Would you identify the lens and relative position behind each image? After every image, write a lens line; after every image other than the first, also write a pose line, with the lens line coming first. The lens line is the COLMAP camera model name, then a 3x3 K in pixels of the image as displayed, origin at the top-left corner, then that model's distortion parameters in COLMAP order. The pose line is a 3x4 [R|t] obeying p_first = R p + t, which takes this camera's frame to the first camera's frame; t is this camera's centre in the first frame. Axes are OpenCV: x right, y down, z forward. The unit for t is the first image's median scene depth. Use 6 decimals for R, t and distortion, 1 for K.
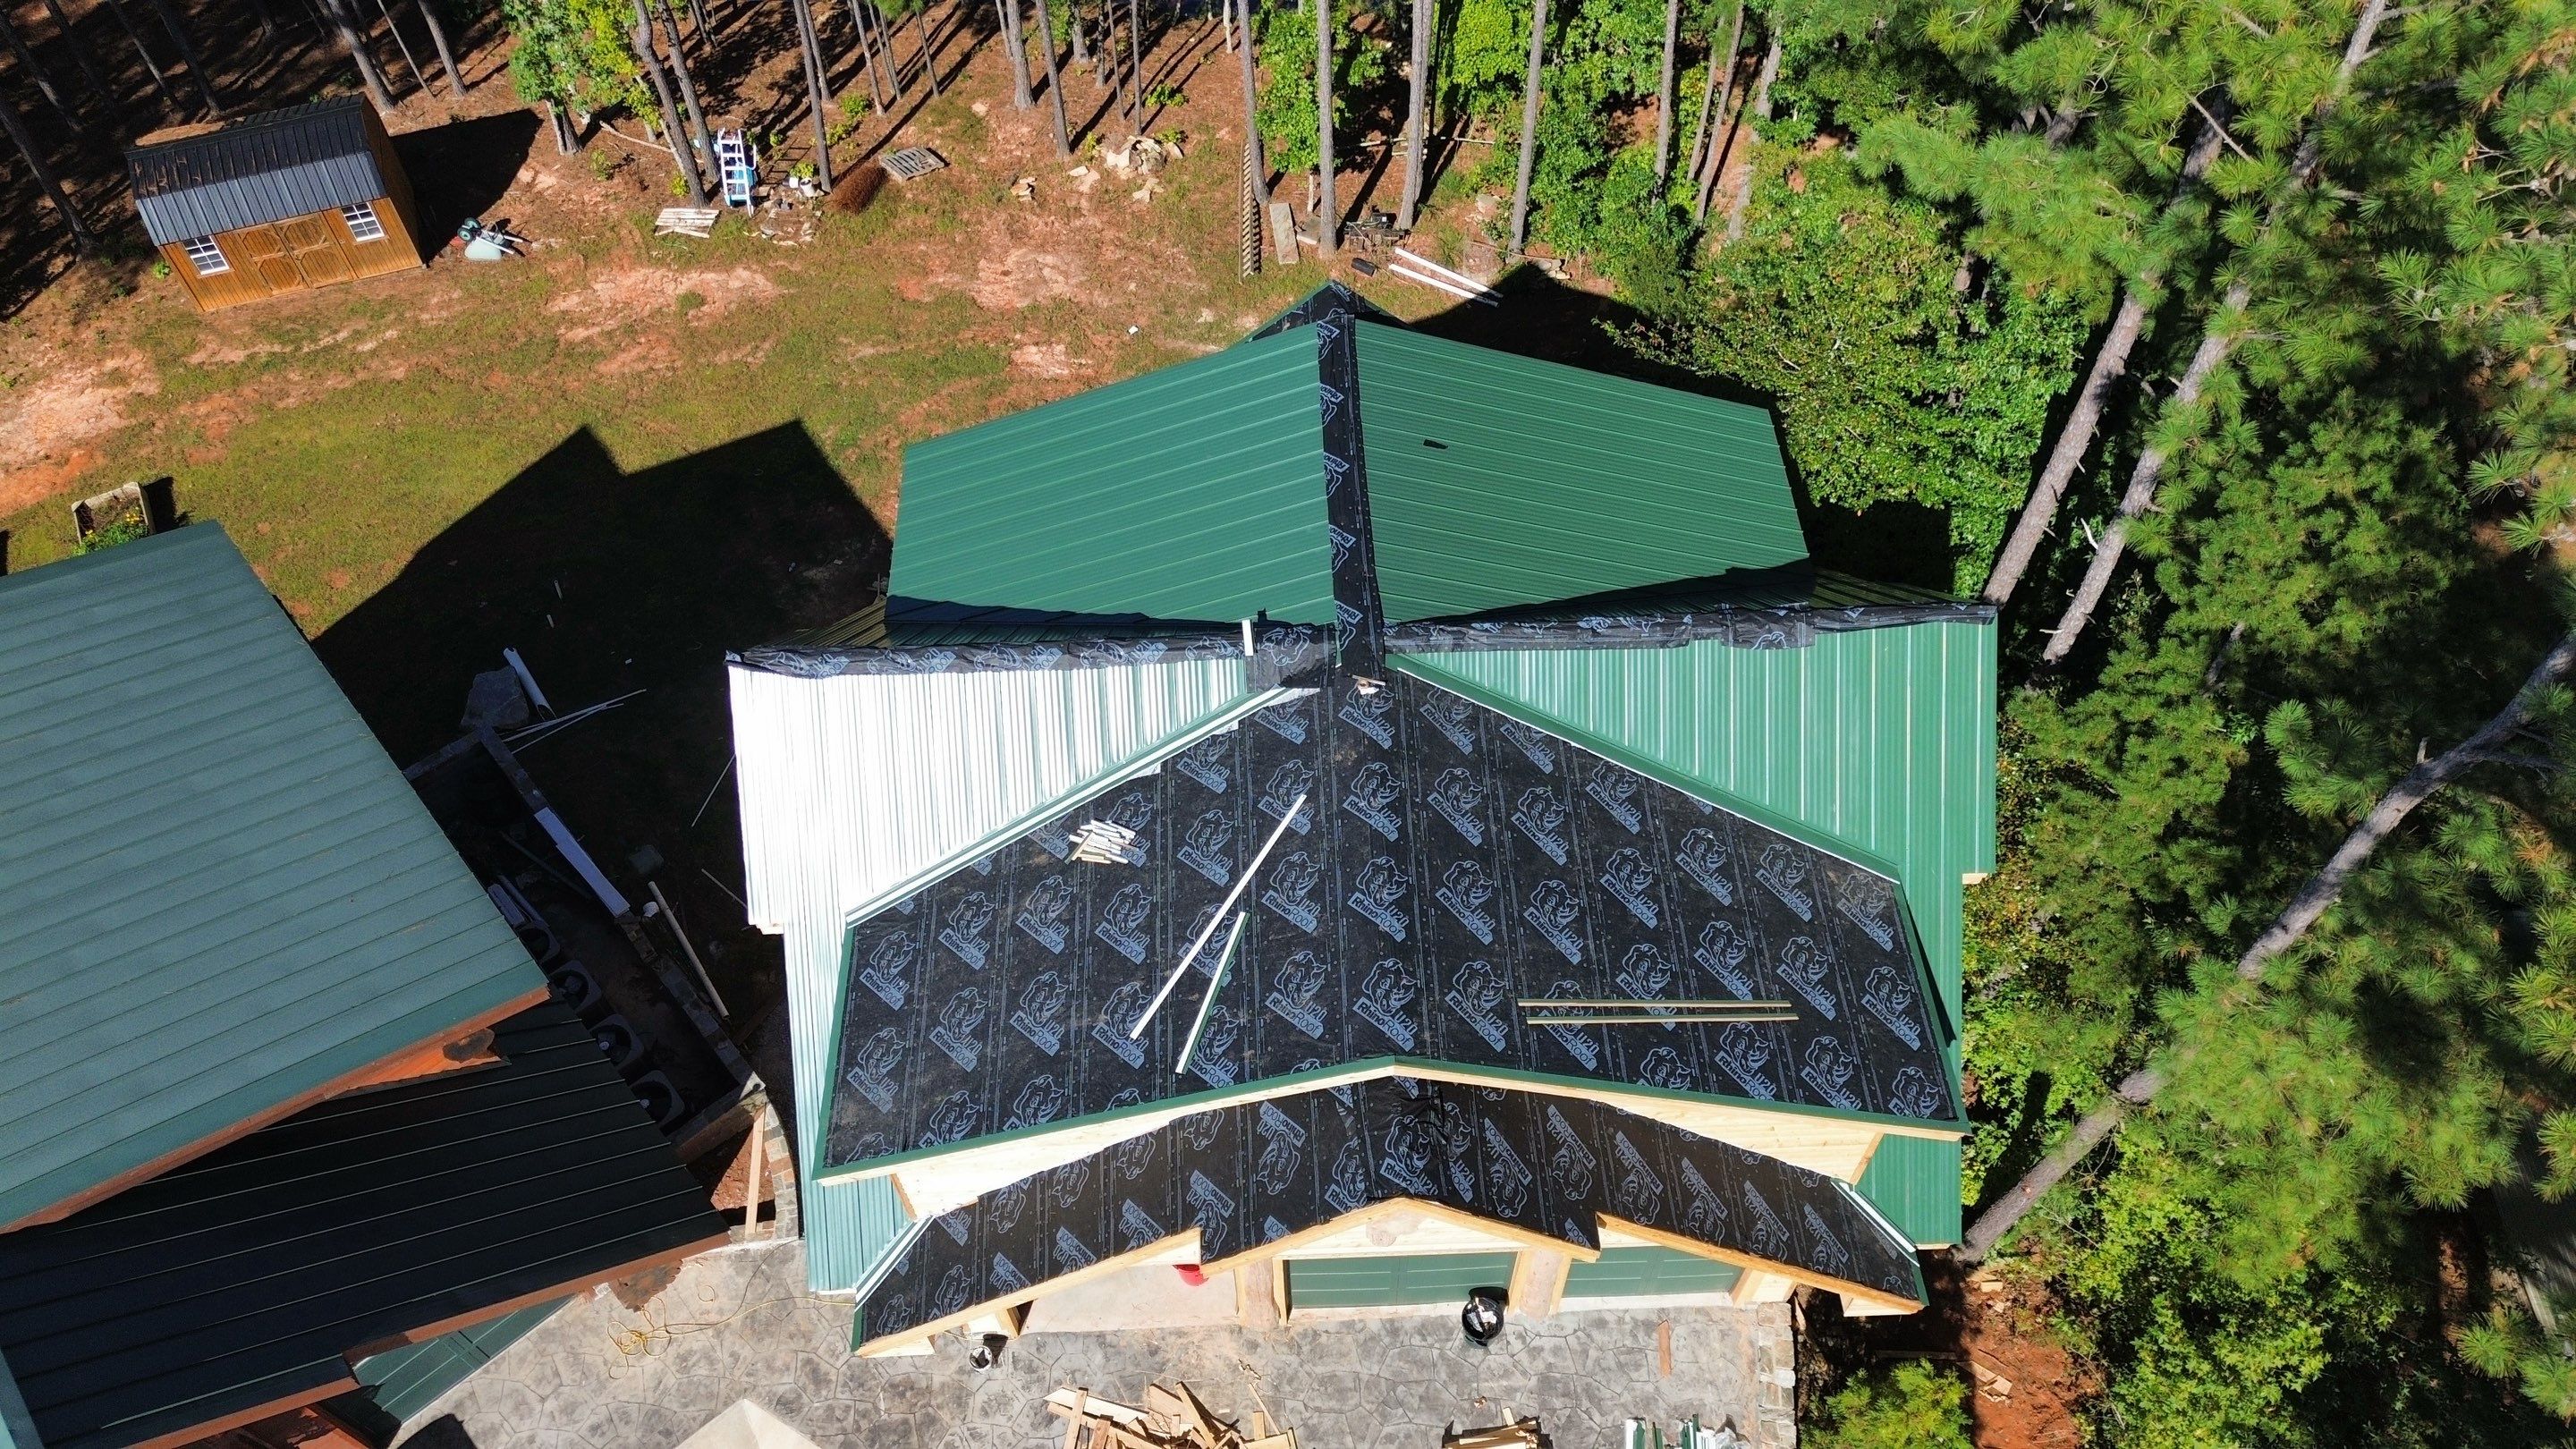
lens RADIAL K [[1817.9, 0, 1284.7], [0, 1817.9, 730.3], [0, 0, 1]] dist [0.066883, -0.058809]
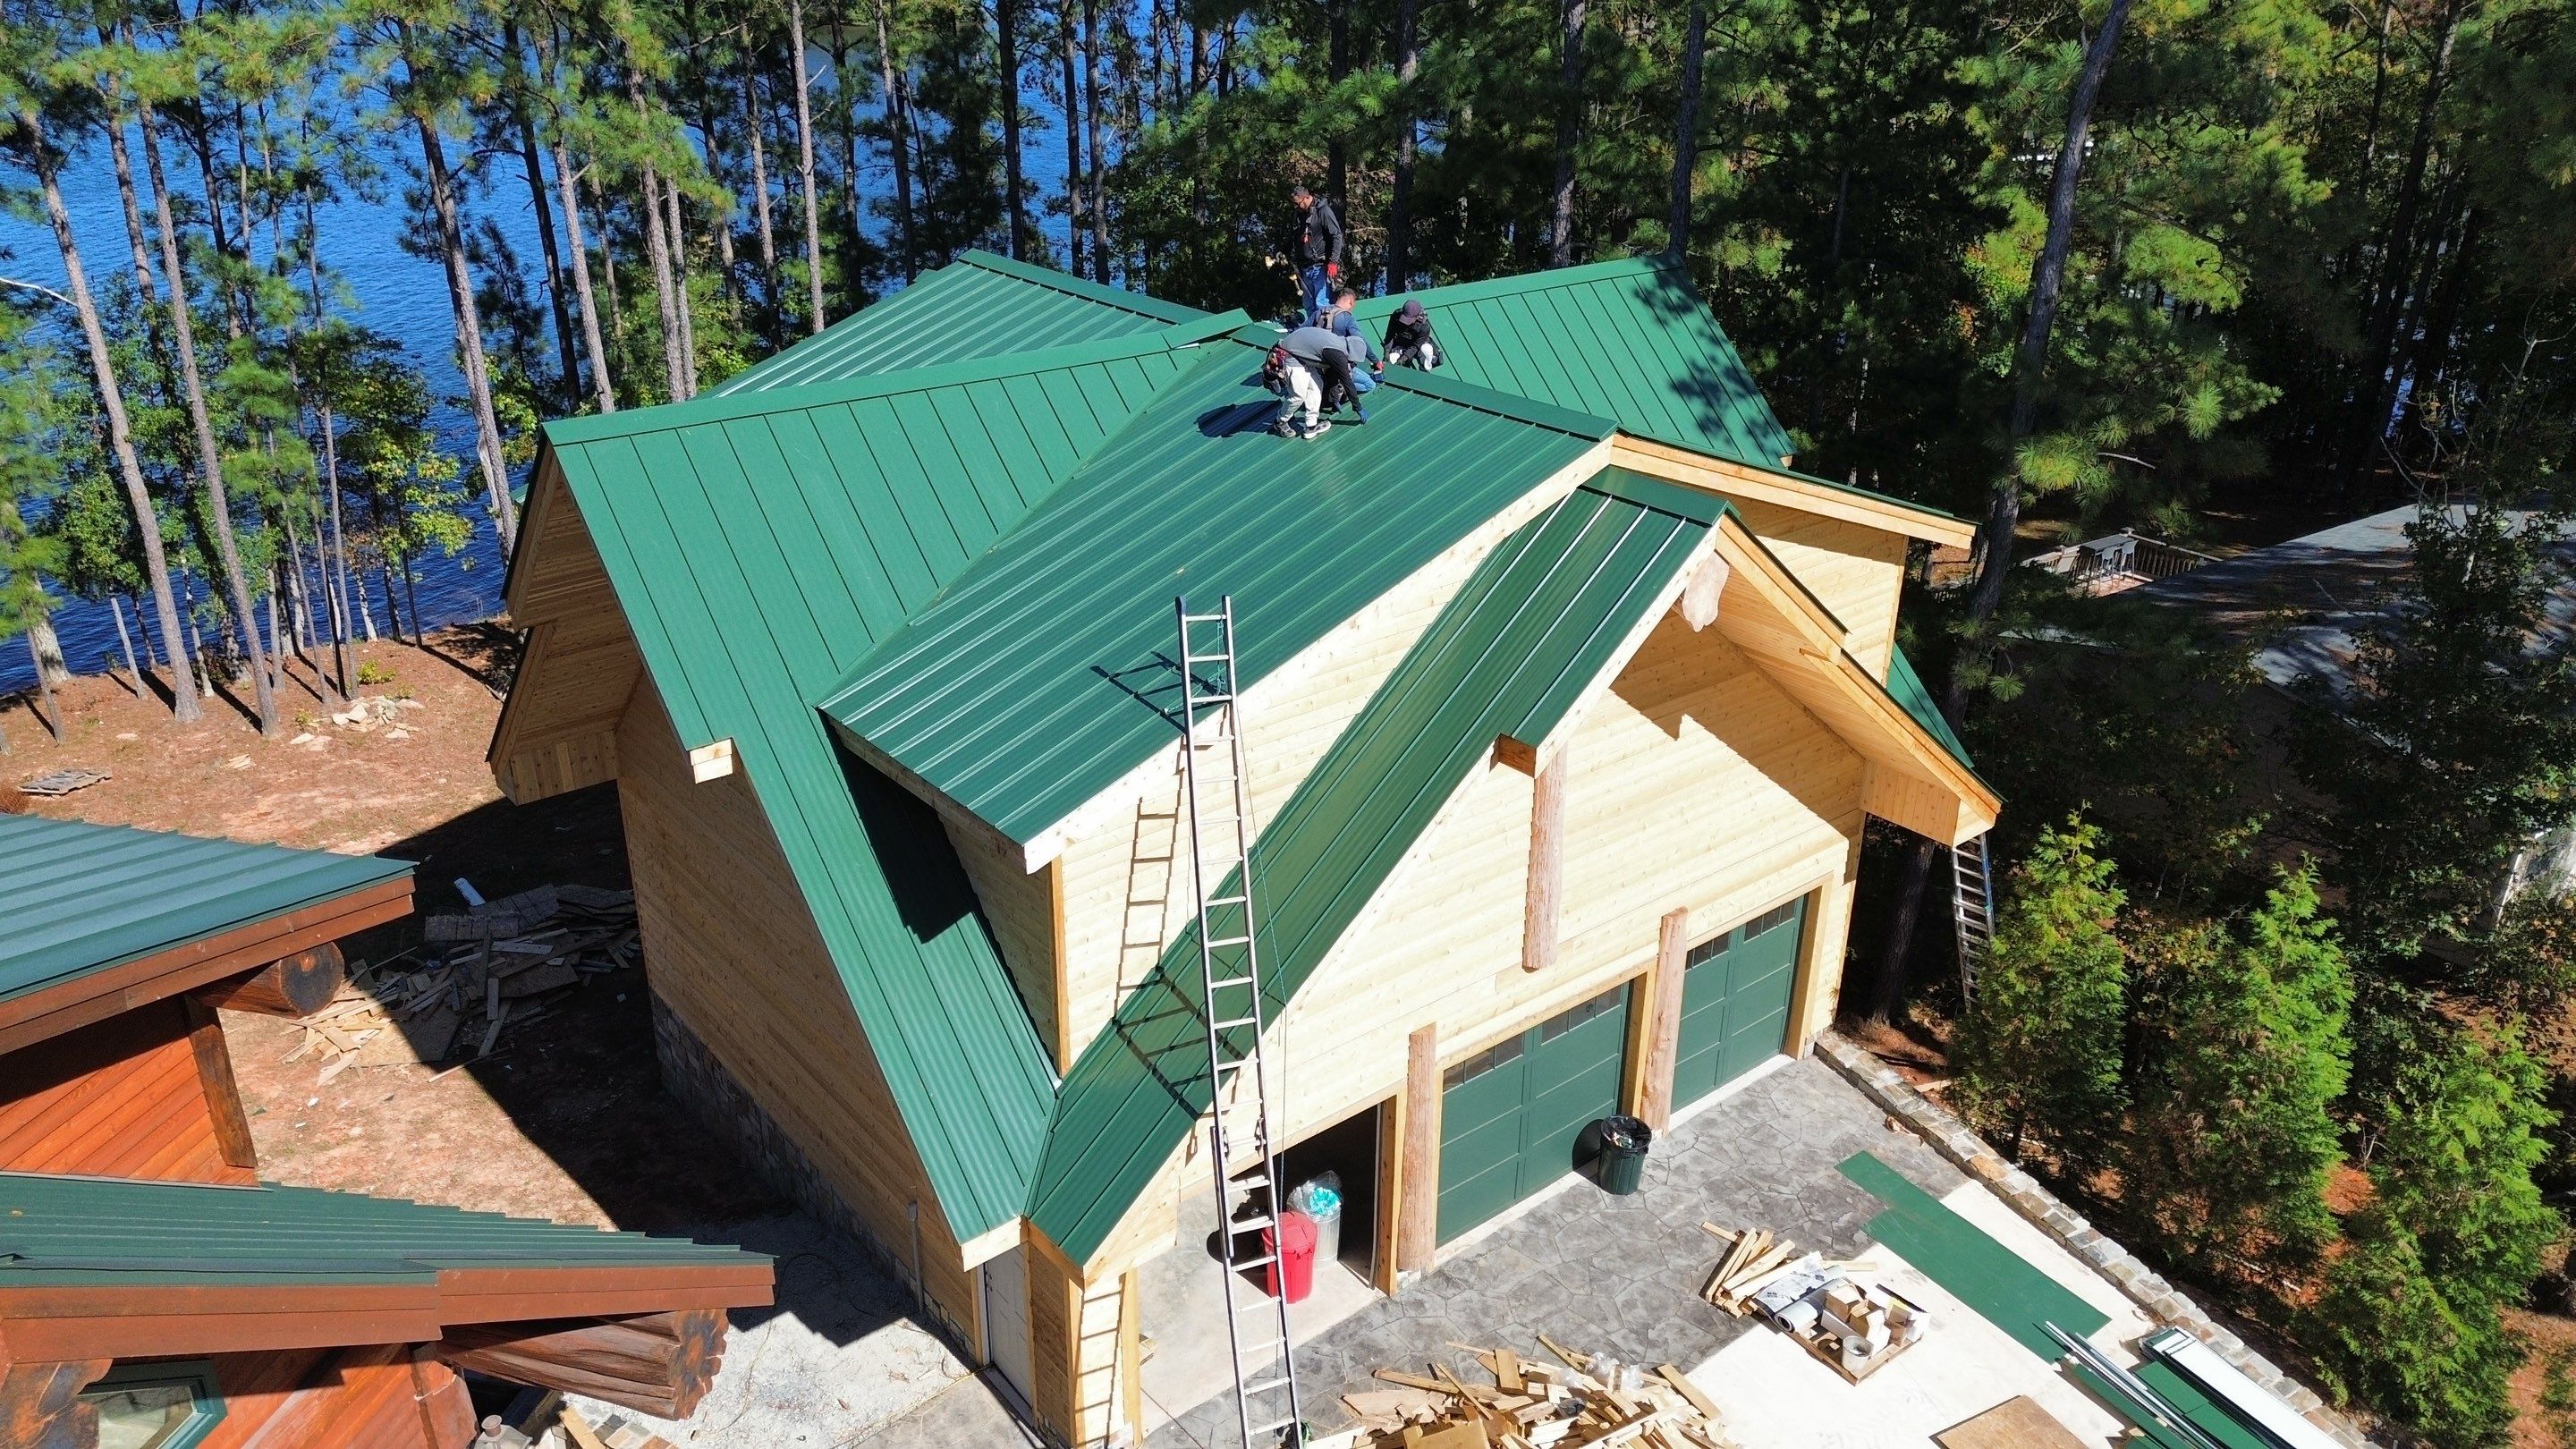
lens RADIAL K [[1817.9, 0, 1289.3], [0, 1817.9, 703.2], [0, 0, 1]] dist [0.066883, -0.058809]
pose [[0.794996, -0.212122, 0.568318, -0.433997], [0.472639, 0.803872, -0.361112, 0.388245], [-0.380256, 0.555692, 0.739332, 0.341095]]
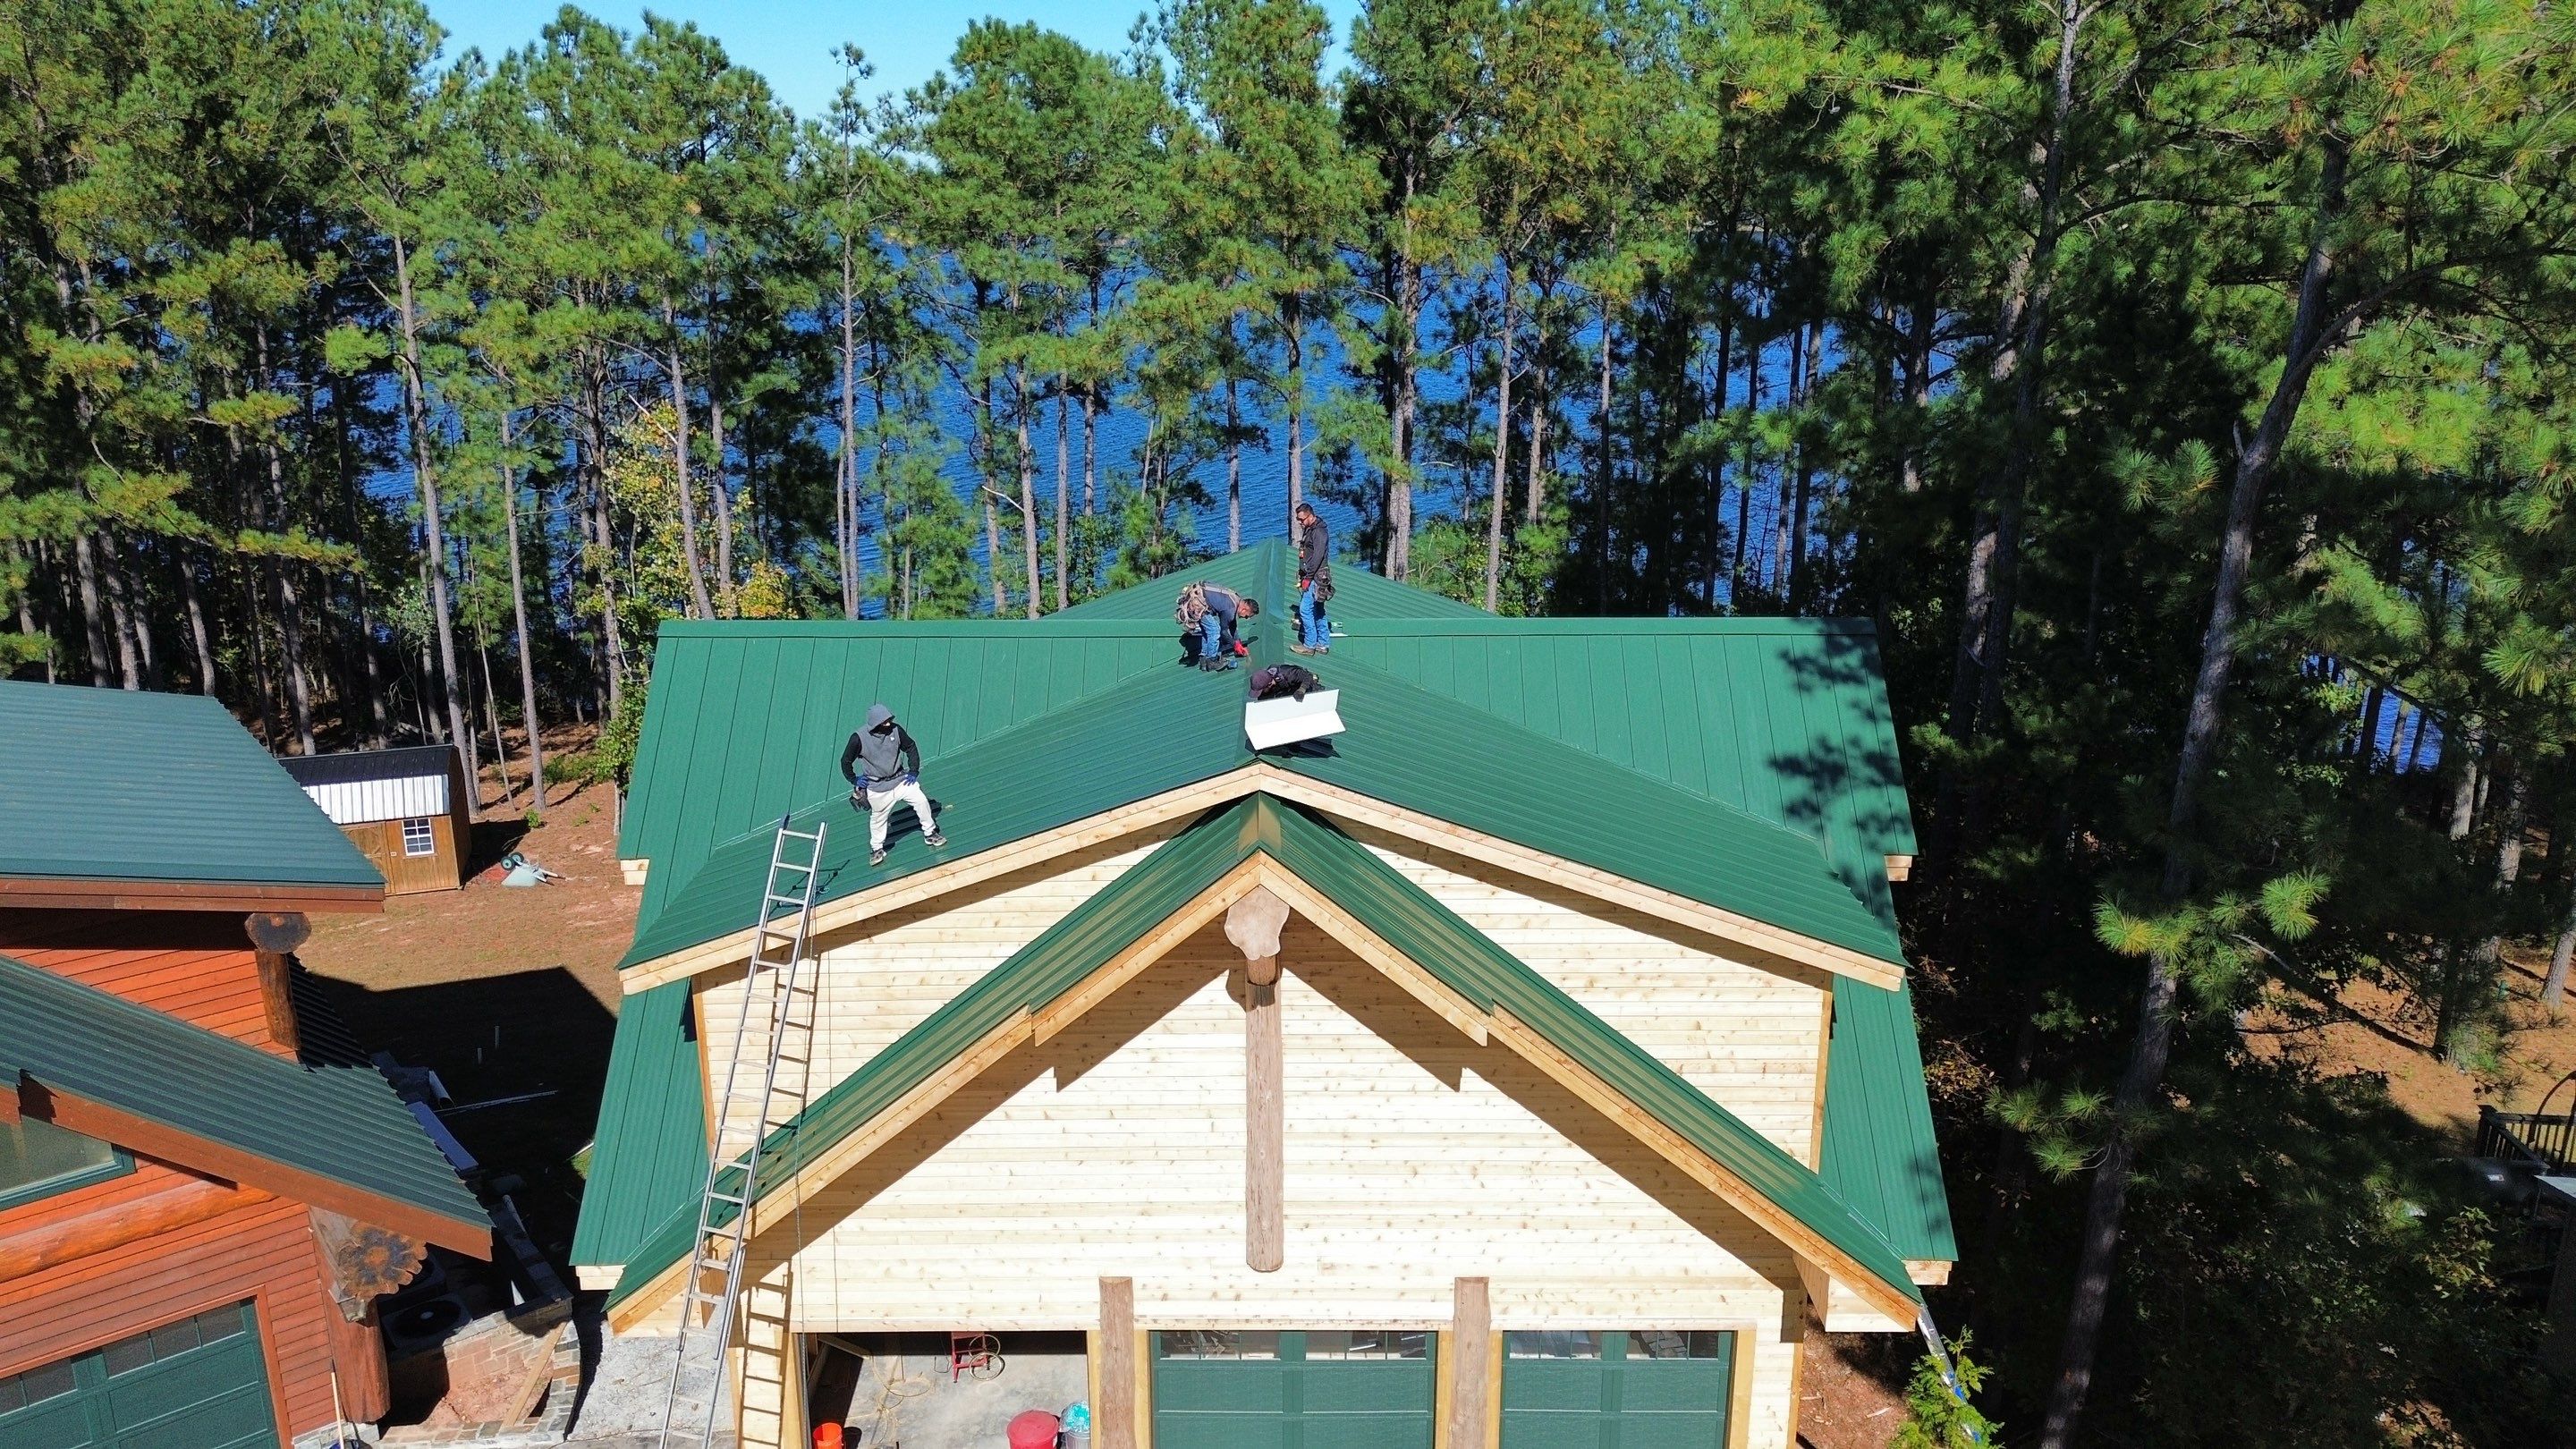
lens RADIAL K [[1817.9, 0, 1290.4], [0, 1817.9, 712.6], [0, 0, 1]] dist [0.066883, -0.058809]
pose [[0.999306, 0.027873, -0.024698, 0.071221], [-0.037166, 0.788347, -0.614108, 0.539937], [0.002354, 0.614600, 0.788836, 0.167459]]
